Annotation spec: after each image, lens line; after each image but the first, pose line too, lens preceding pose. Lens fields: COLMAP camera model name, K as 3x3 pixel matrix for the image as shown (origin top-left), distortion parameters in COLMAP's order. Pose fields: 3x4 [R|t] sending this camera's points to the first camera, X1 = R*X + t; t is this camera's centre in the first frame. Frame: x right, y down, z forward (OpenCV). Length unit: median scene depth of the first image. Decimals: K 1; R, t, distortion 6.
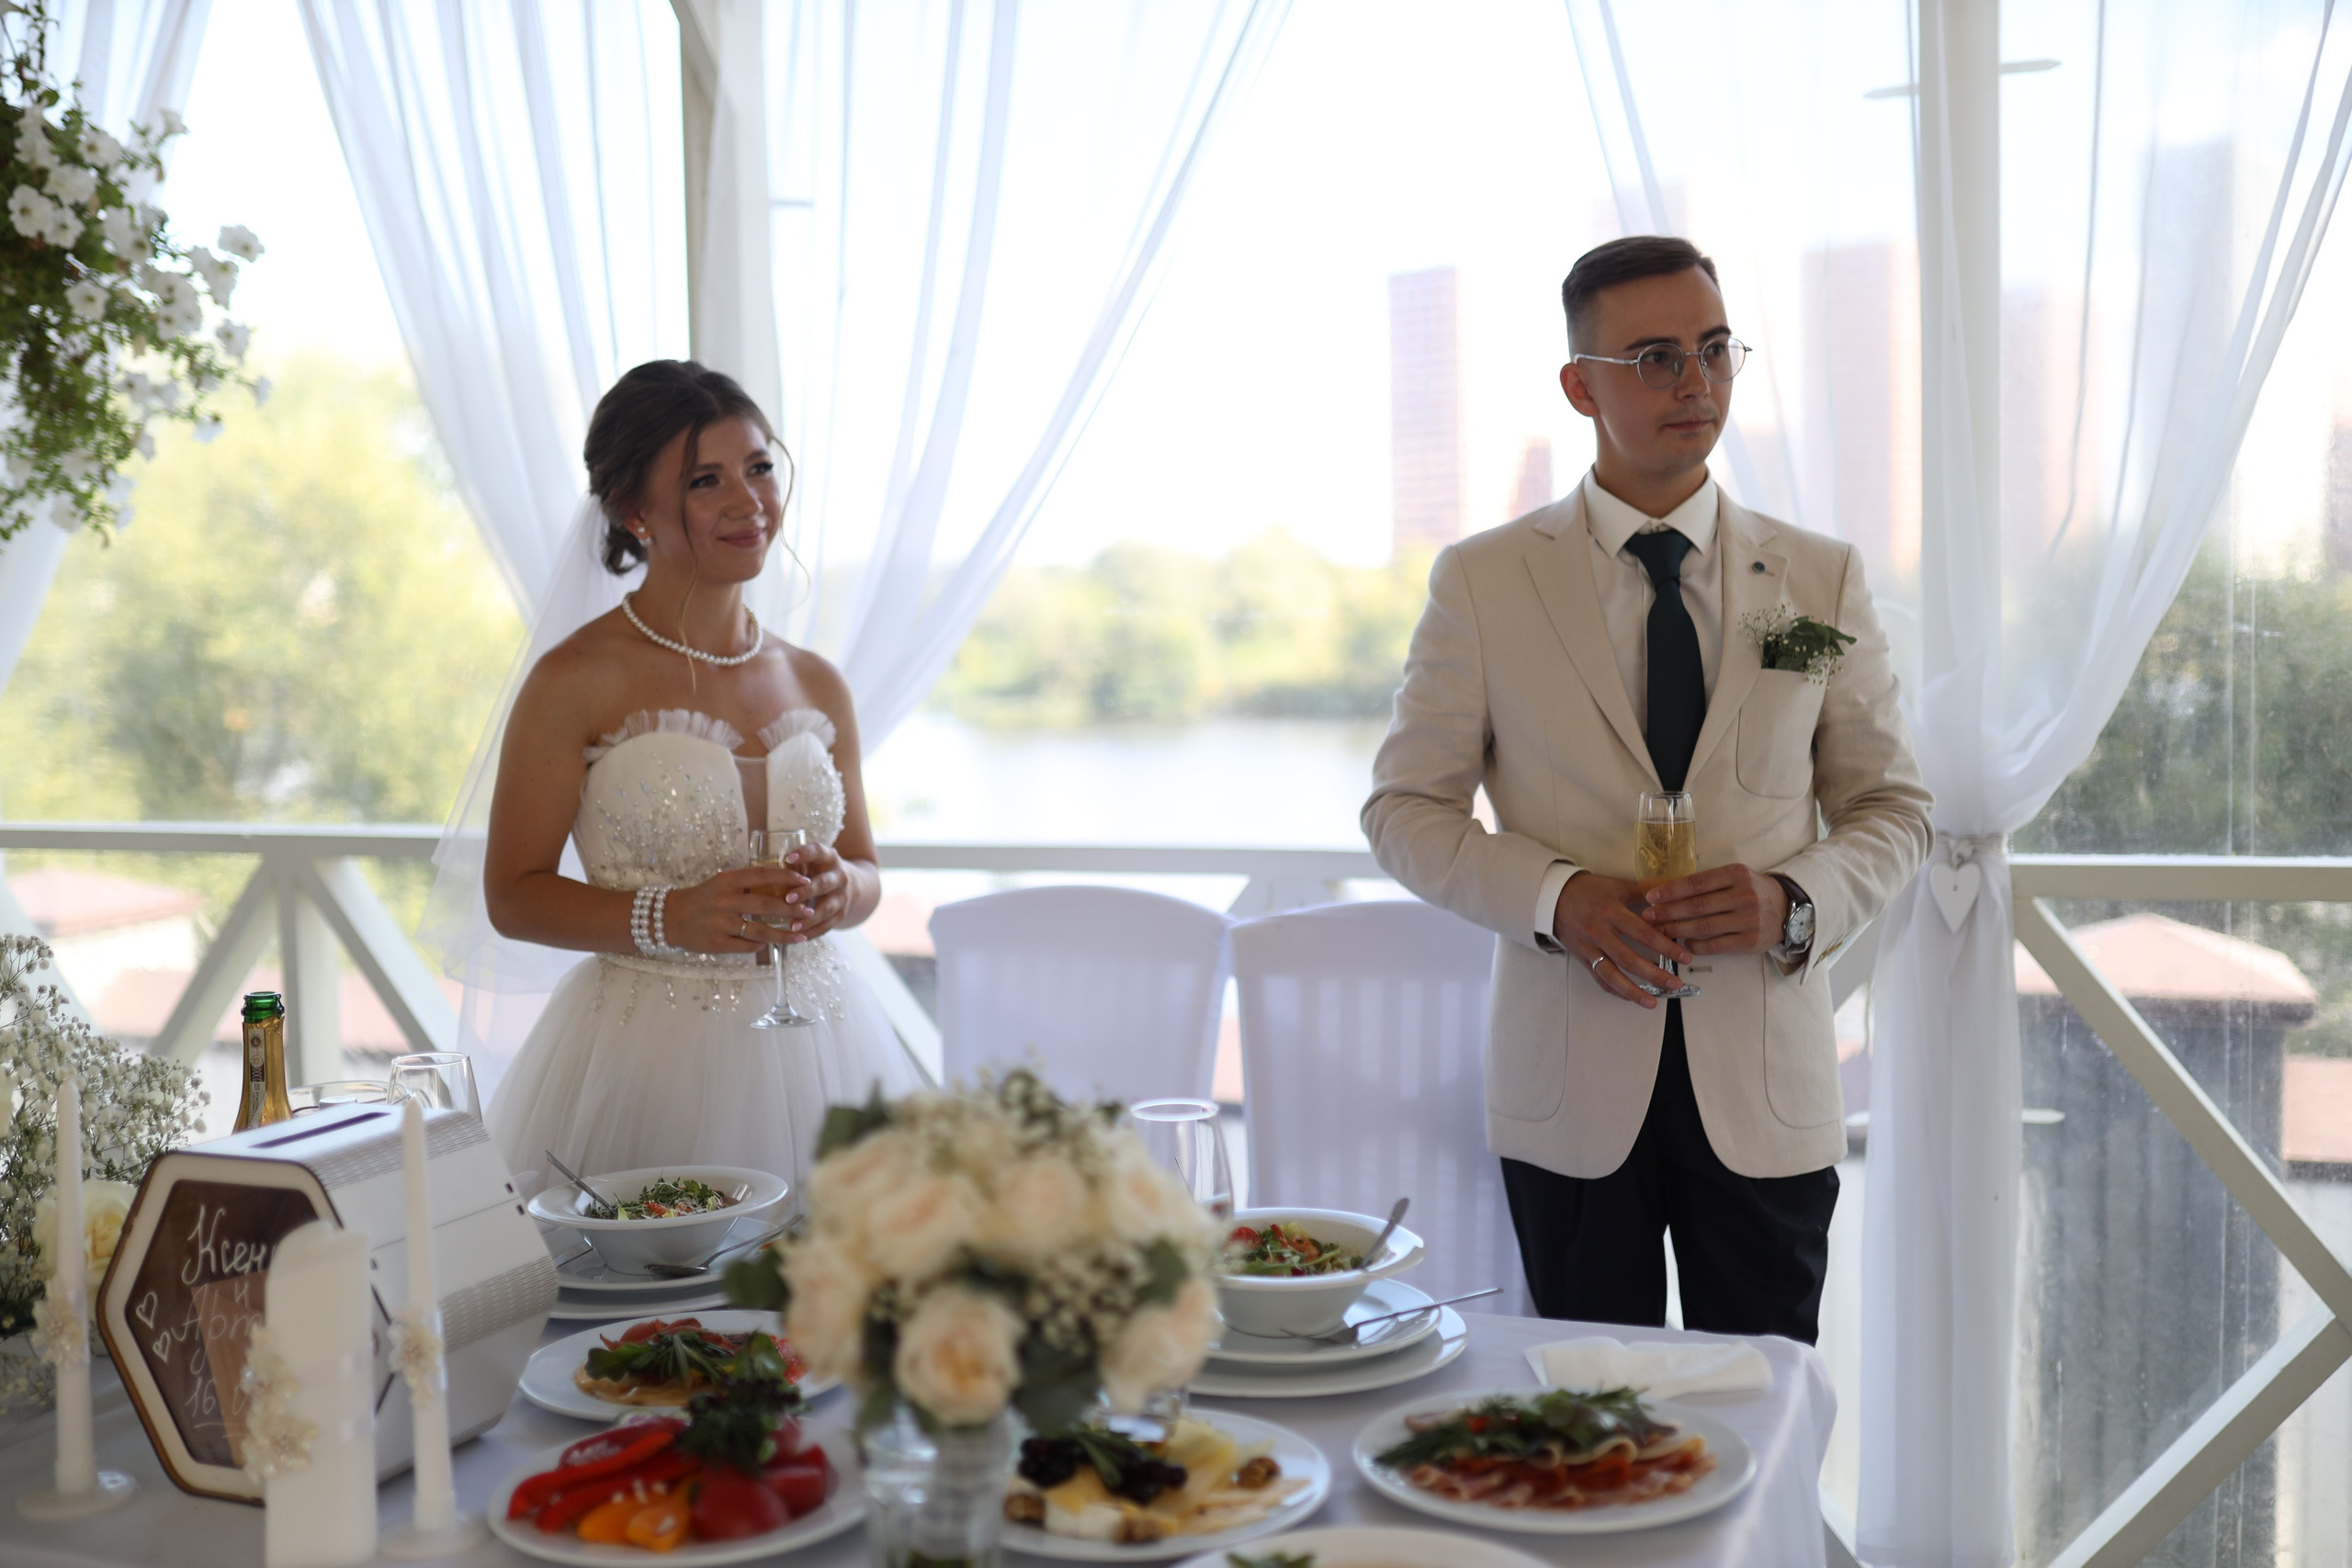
lens RADIAL K [[2252.1, 0, 1176.0], [0, 2252.1, 784.0], [0, 0, 1]] dist [-0.036641, 0.002596]
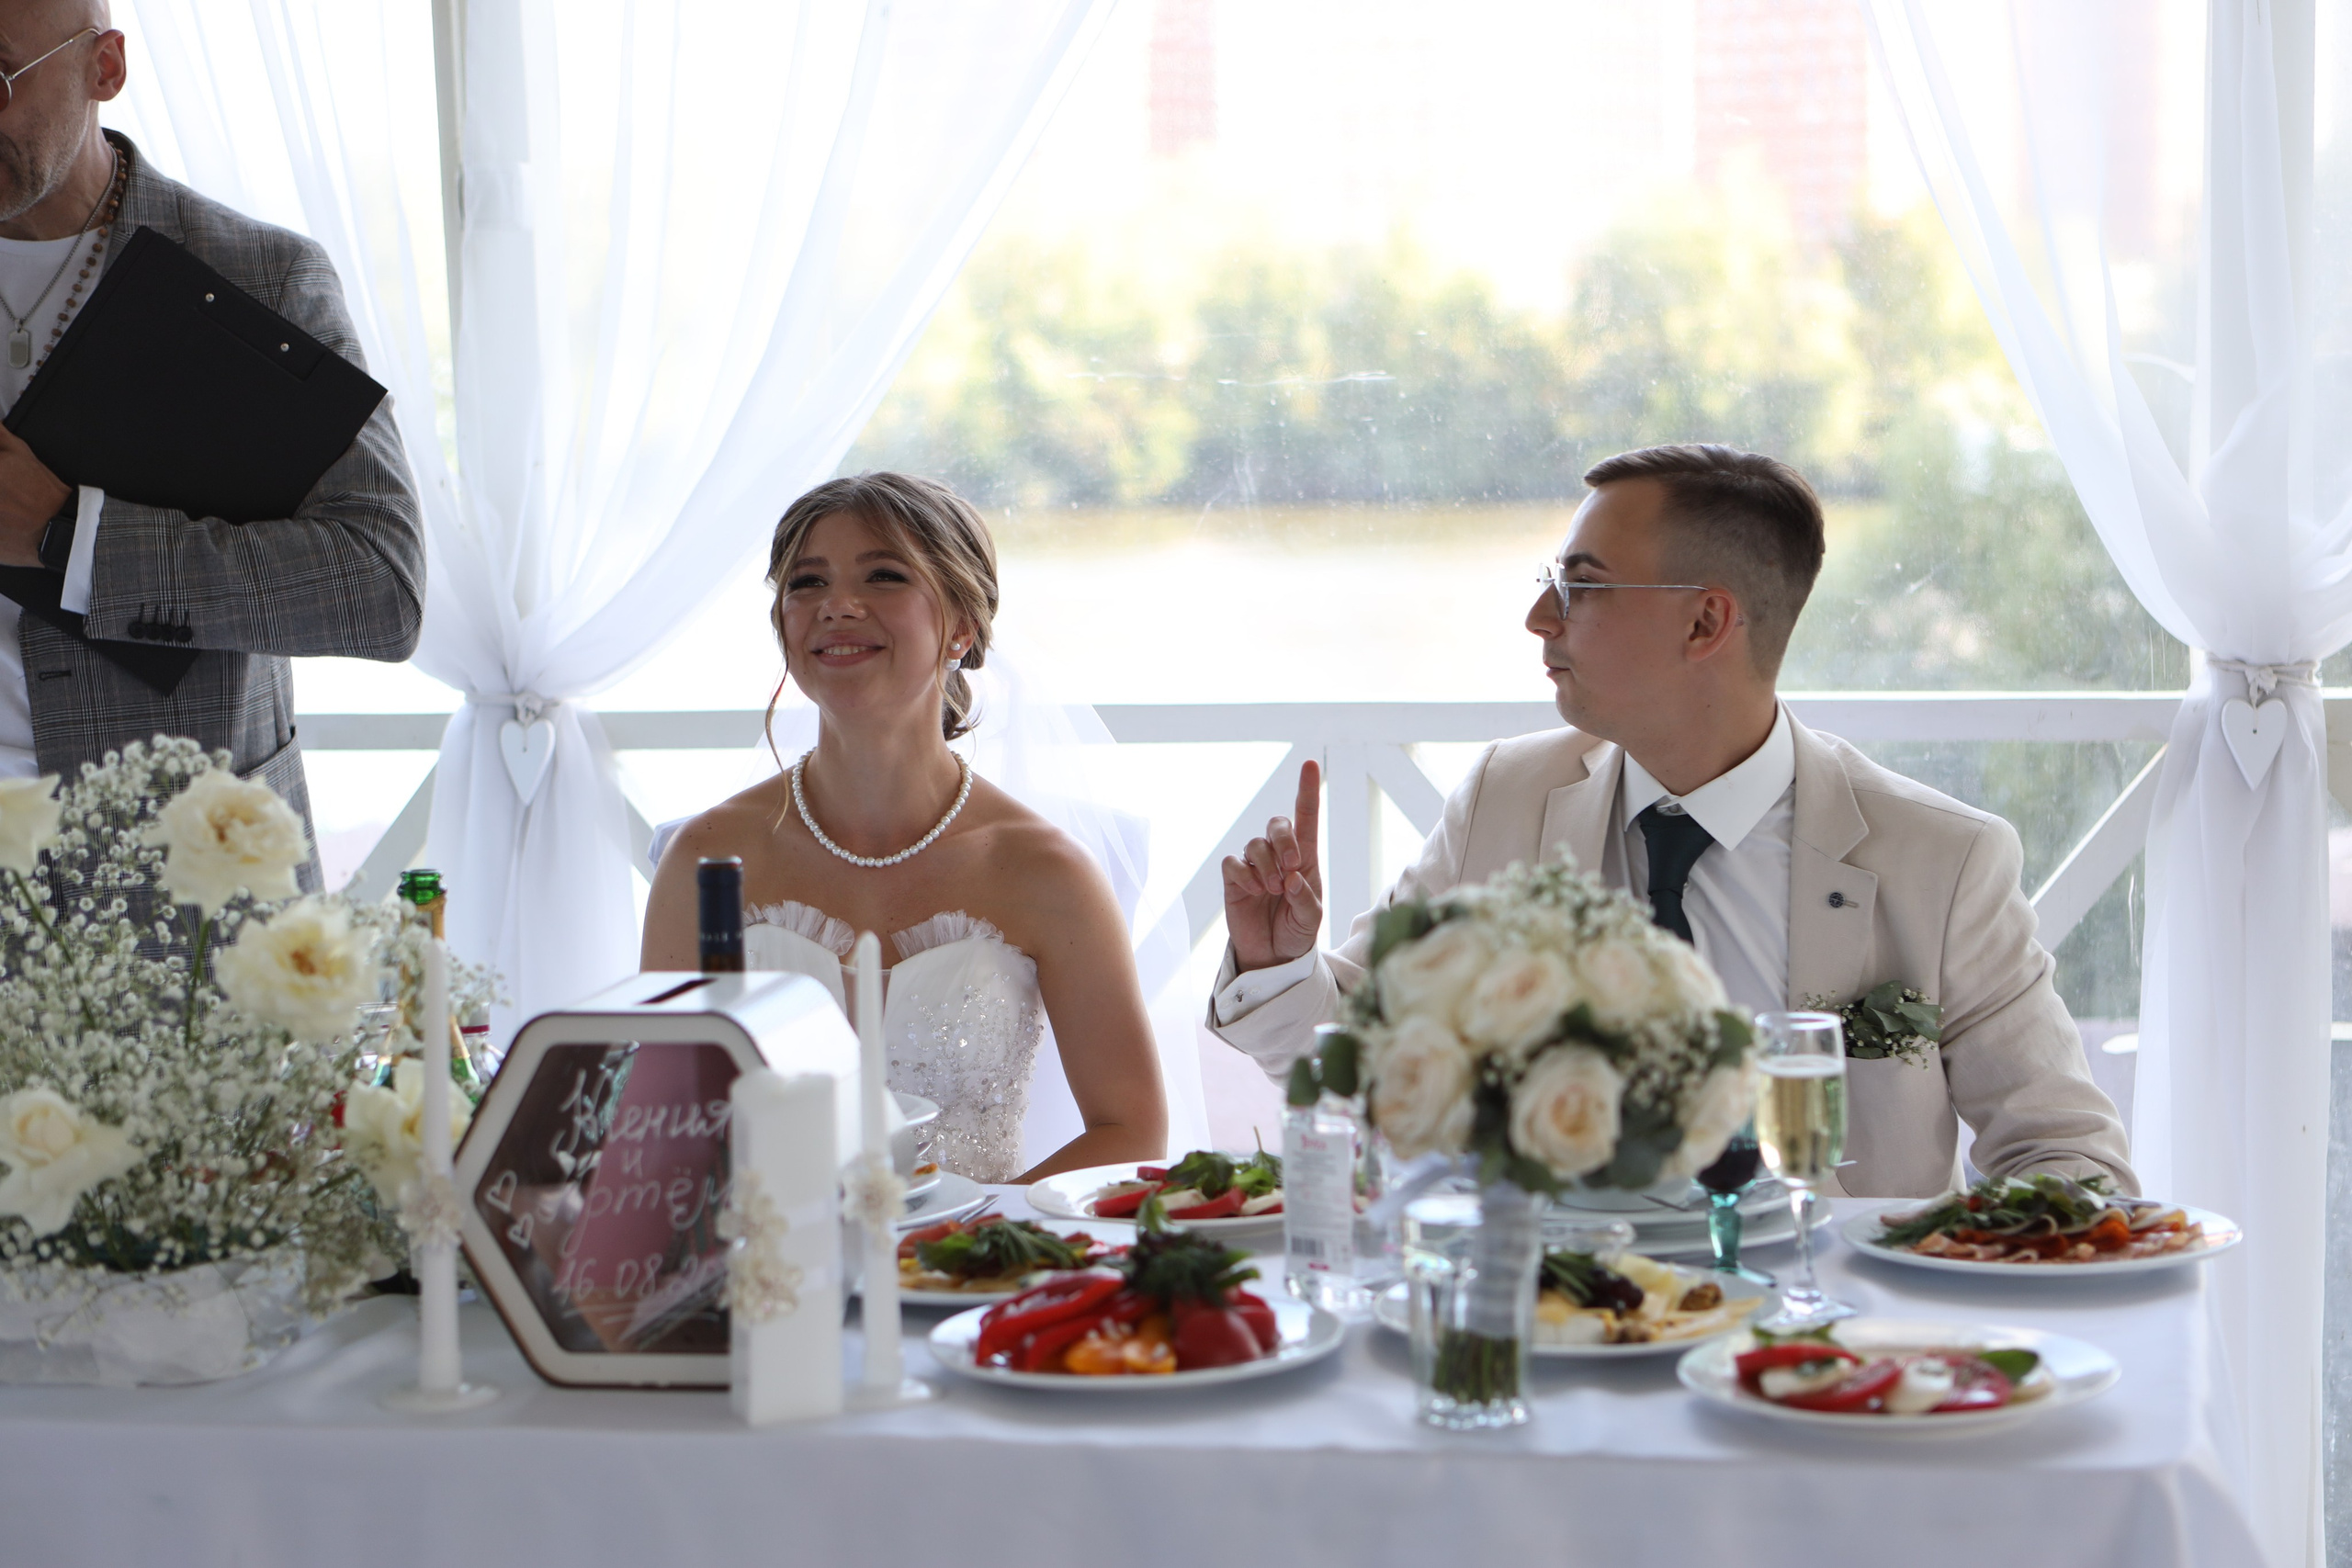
lens RADIAL K [[4475.0, 0, 1176.0], [0, 4475.0, 784.0], [0, 0, 1]] dist [0.235064, 0.167005]
pose [[0.987117, -0.022405, 0.158426, -0.479855], [0.017569, 0.999338, 0.031858, 0.014750], [-0.159035, -0.028664, 0.986857, -0.864732]]
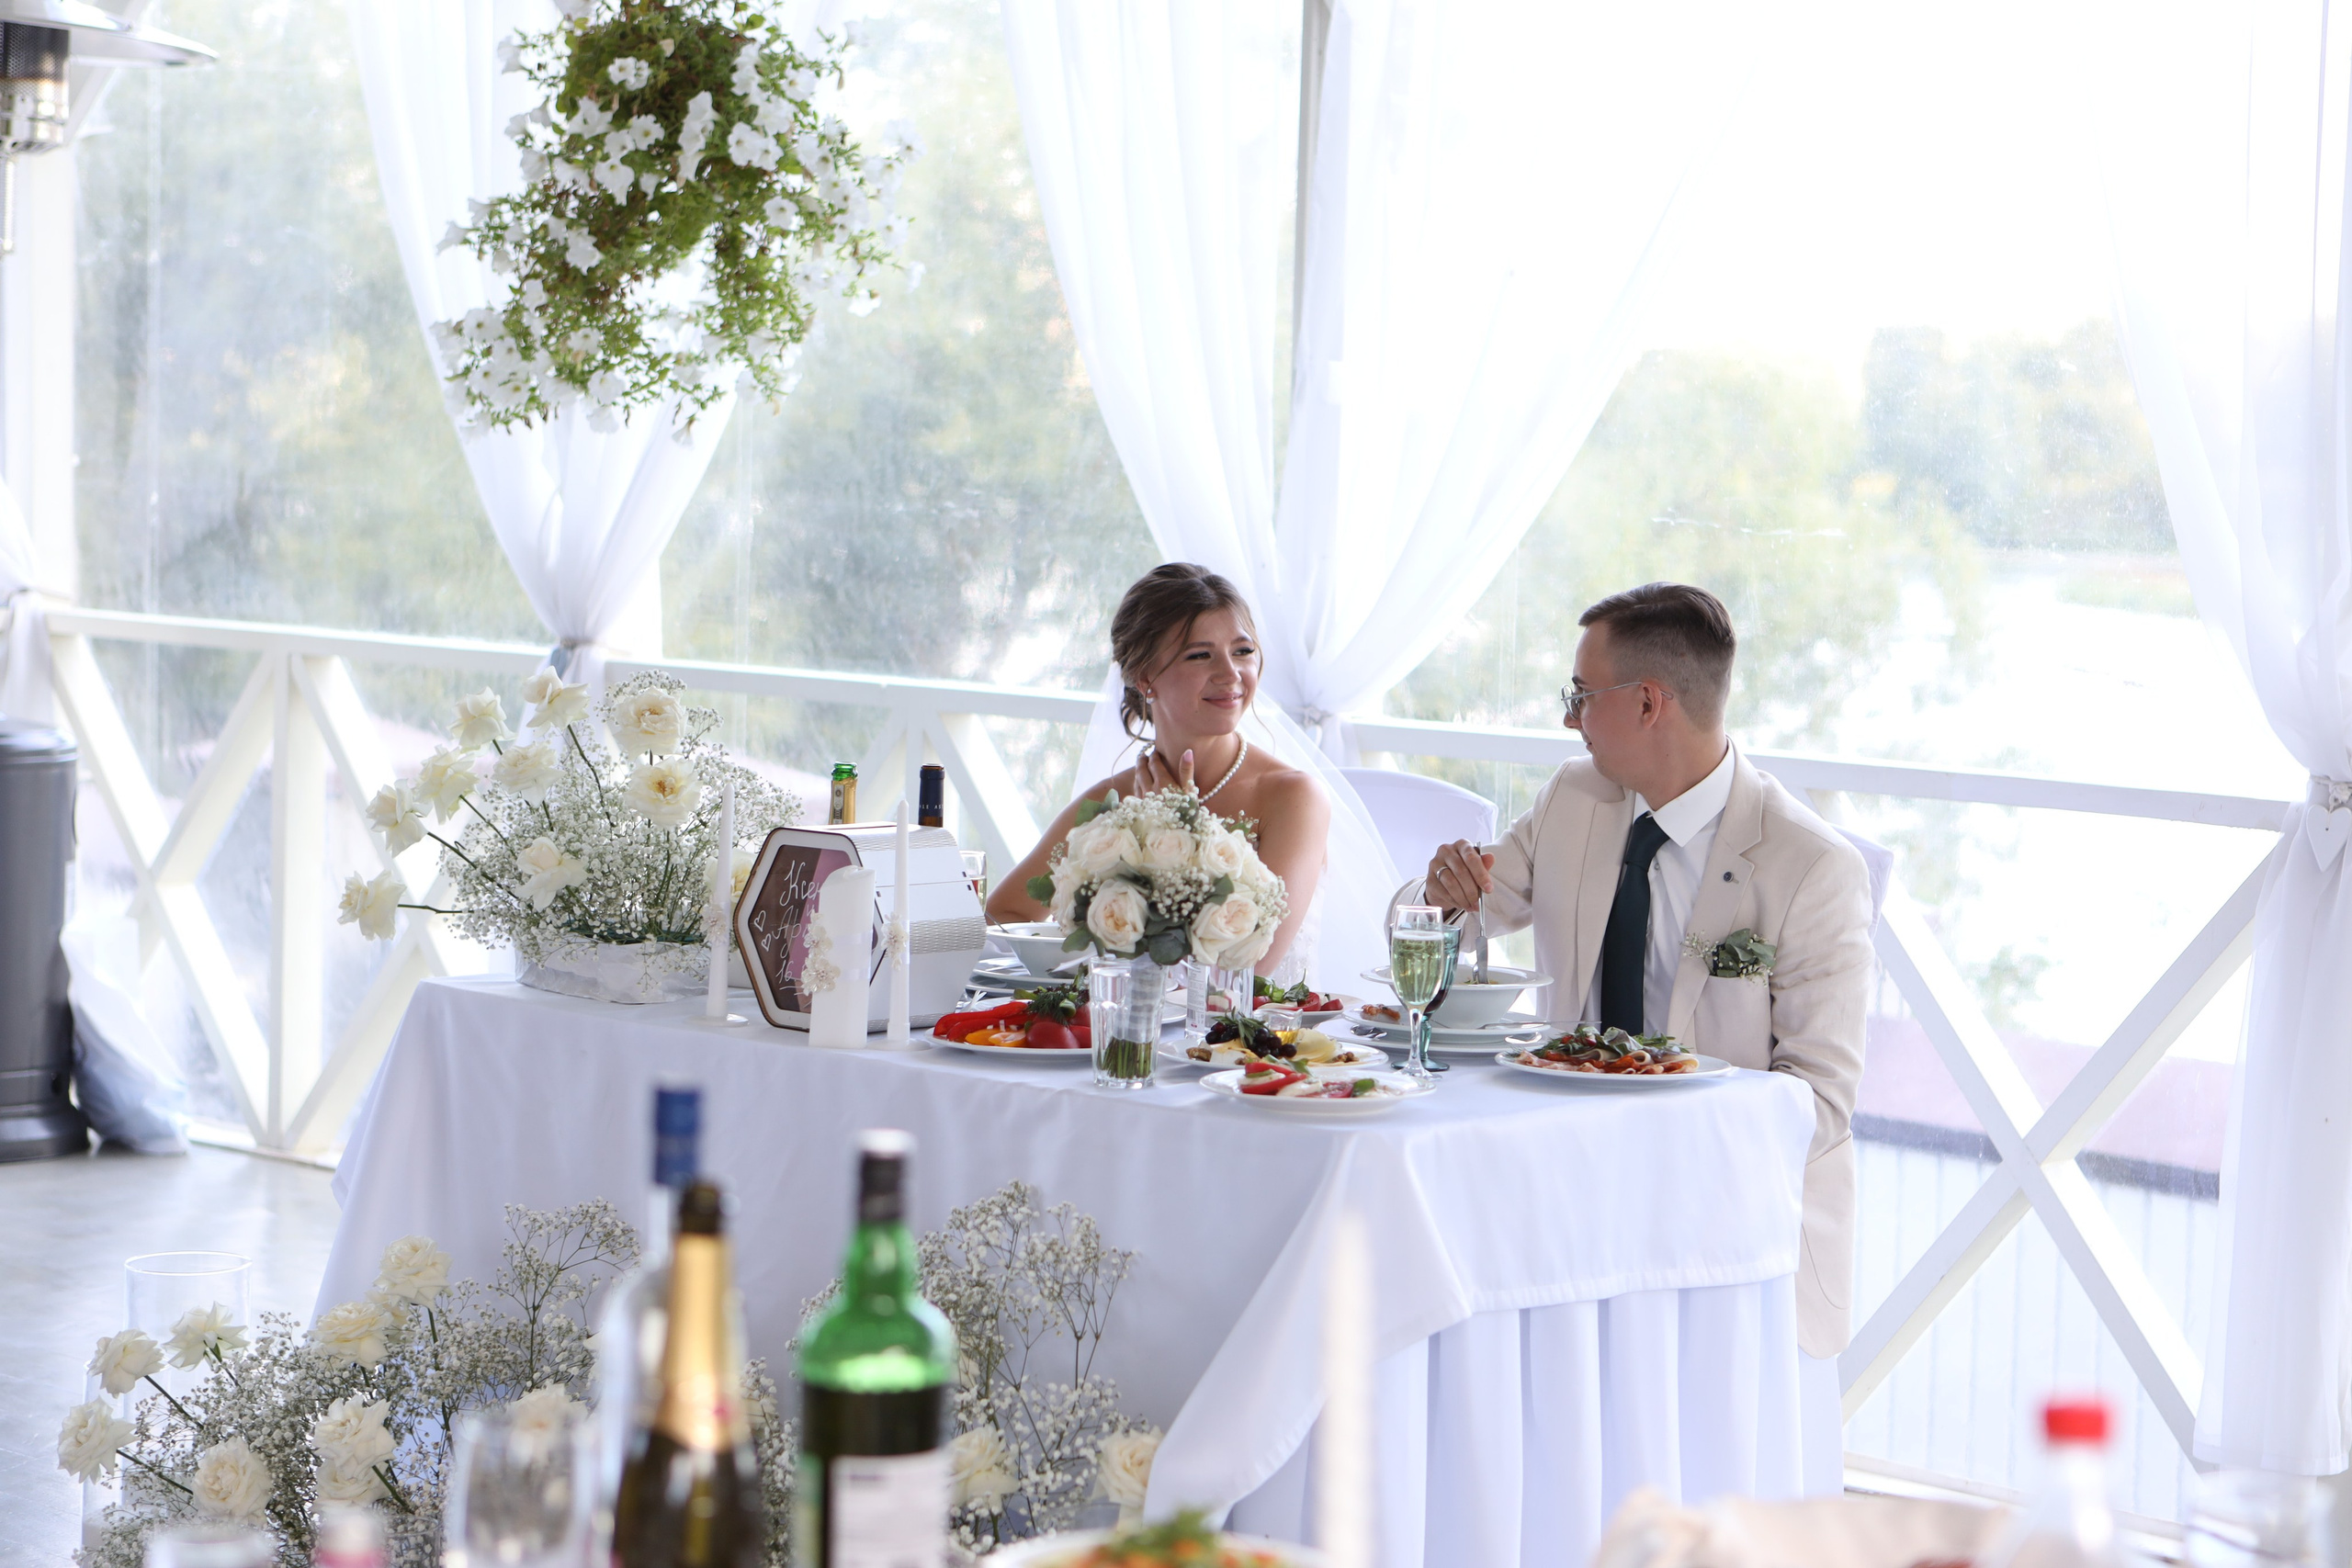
lens RADIAL K [[4475.0, 0, 1176.0], [0, 4475.0, 784.0], [0, 0, 1]] dist [0.235064, 0.167005]
pose [[0.934795, 0.071977, -0.347818, 1.056563], [-0.068768, 0.997399, 0.021580, 0.031744], [0.348466, 0.003746, 0.937314, -2.178982]]
